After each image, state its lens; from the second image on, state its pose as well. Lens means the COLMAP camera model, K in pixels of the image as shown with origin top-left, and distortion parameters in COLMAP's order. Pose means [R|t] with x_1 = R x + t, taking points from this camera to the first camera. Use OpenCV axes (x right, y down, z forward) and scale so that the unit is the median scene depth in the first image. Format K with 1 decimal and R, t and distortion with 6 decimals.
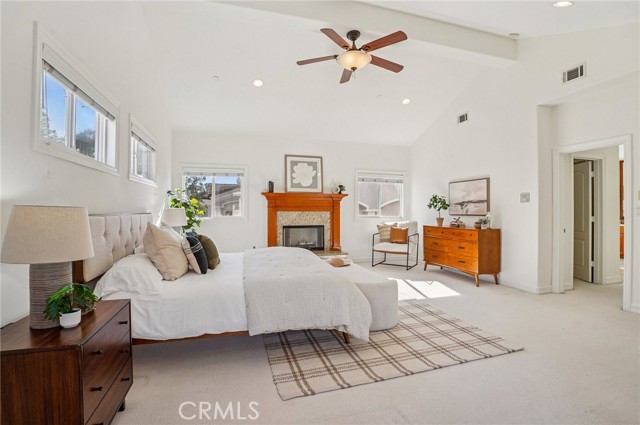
lens RADIAL K [[298.7, 0, 320.7], [0, 298.7, 210.6], [0, 0, 1]] dist [-0.075254, 0.019769]
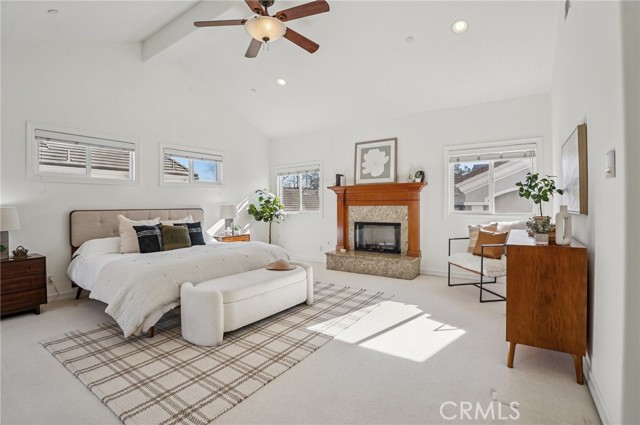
lens RADIAL K [[298.7, 0, 320.7], [0, 298.7, 210.6], [0, 0, 1]] dist [-0.075254, 0.019769]
pose [[0.624775, 0.007516, -0.780769, 0.516950], [0.012129, 0.999740, 0.019329, -0.002210], [0.780711, -0.021546, 0.624521, 0.350441]]
